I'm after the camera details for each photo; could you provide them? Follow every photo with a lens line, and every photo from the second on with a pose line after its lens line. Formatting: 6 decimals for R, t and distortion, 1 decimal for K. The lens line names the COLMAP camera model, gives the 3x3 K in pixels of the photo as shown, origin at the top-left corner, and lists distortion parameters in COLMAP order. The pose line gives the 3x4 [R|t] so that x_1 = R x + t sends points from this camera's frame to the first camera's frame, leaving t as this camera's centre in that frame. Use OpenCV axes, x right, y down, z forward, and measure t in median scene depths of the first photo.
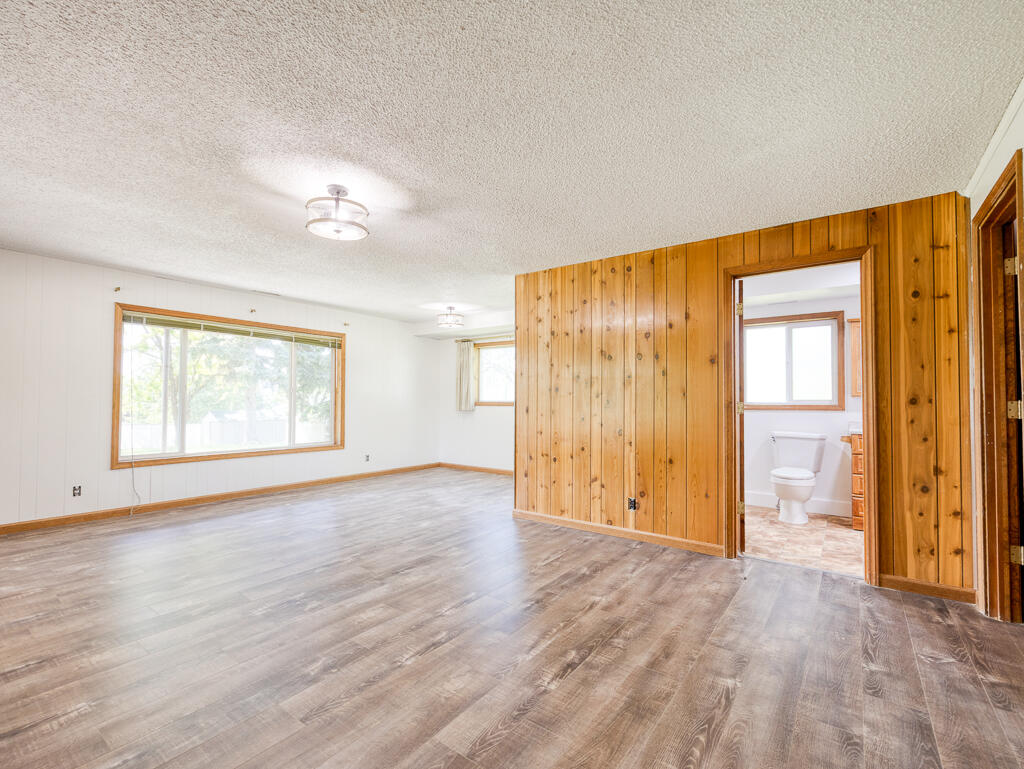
lens RADIAL K [[461.4, 0, 511.9], [0, 461.4, 392.3], [0, 0, 1]] dist [-0.002058, -0.000609]
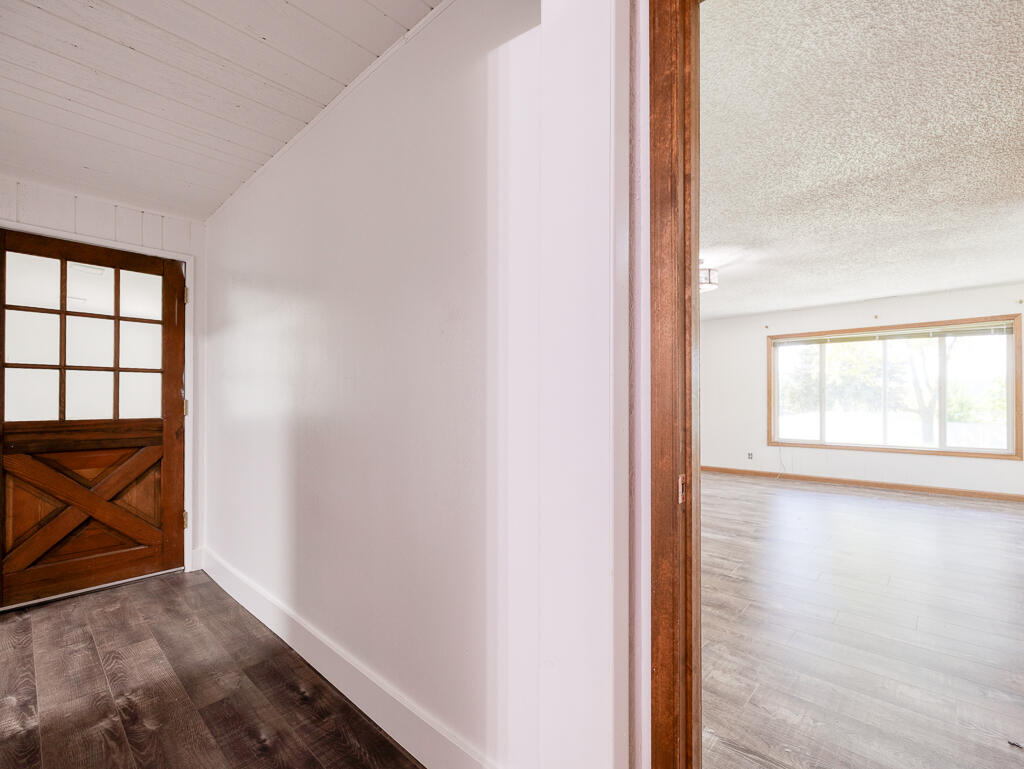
lens RADIAL K [[441.9, 0, 512.0], [0, 441.9, 384.5], [0, 0, 1]] dist [-0.004757, -0.000717]
pose [[-0.112855, -0.038167, -0.992878, 0.647686], [0.021364, 0.998938, -0.040828, 0.007170], [0.993382, -0.025820, -0.111919, 0.310867]]
